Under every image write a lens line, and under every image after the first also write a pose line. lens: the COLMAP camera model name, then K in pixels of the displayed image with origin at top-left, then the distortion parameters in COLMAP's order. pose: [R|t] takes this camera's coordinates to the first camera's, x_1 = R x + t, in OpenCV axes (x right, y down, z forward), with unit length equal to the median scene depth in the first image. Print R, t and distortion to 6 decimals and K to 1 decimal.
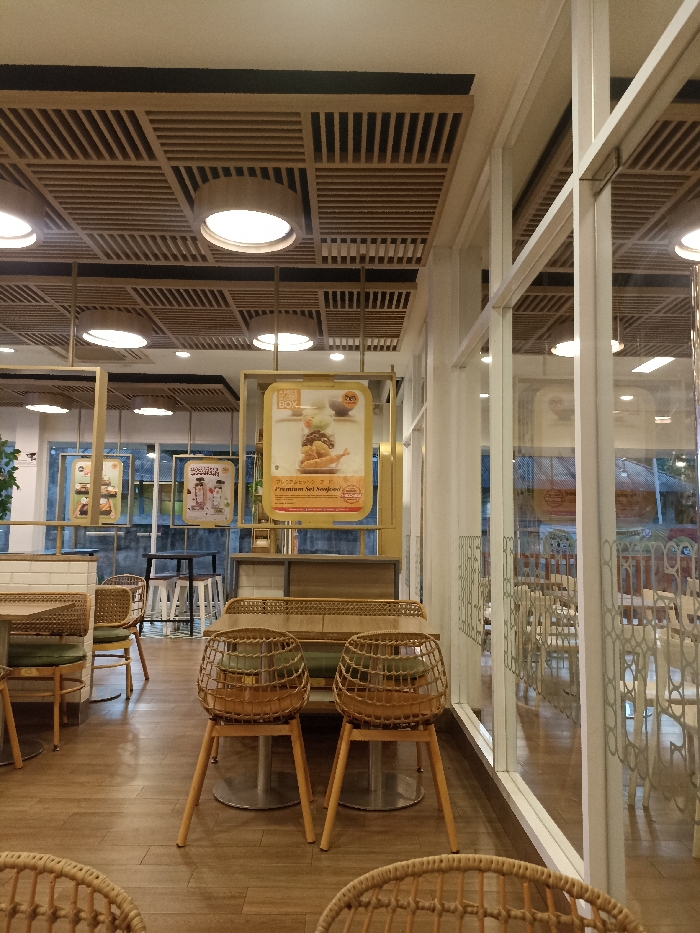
lens RADIAL K [[689.6, 0, 348.5], [0, 689.6, 468.9], [0, 0, 1]] dist [0.034888, 0.001481]
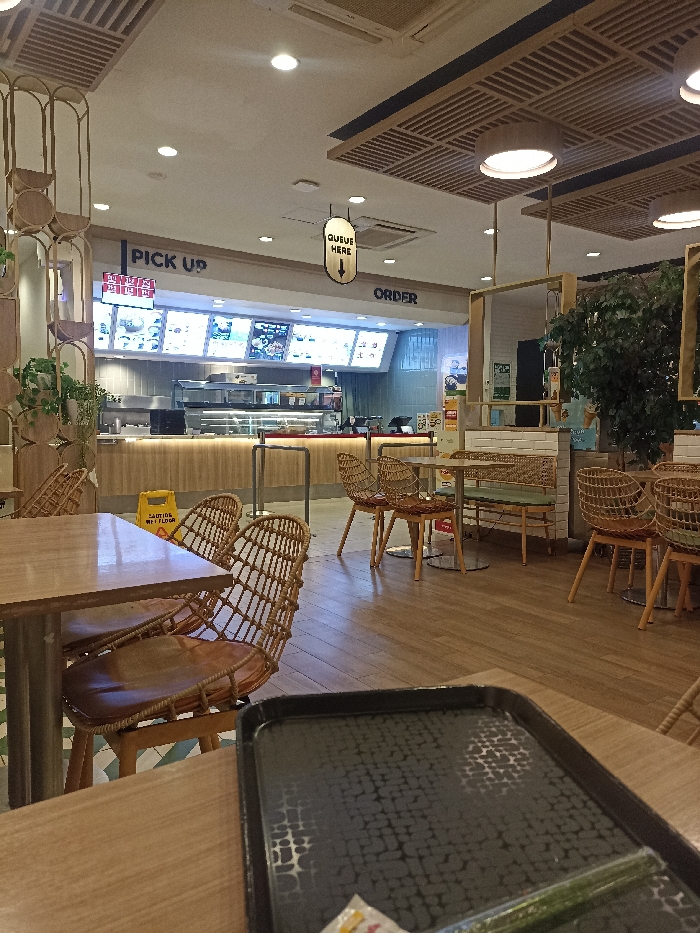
lens RADIAL K [[689.6, 0, 348.4], [0, 689.6, 465.2], [0, 0, 1]] dist [0.034888, 0.001481]
pose [[0.589129, 0.040783, -0.807009, 0.352367], [0.085034, 0.990051, 0.112110, 0.008694], [0.803552, -0.134671, 0.579800, -0.011525]]
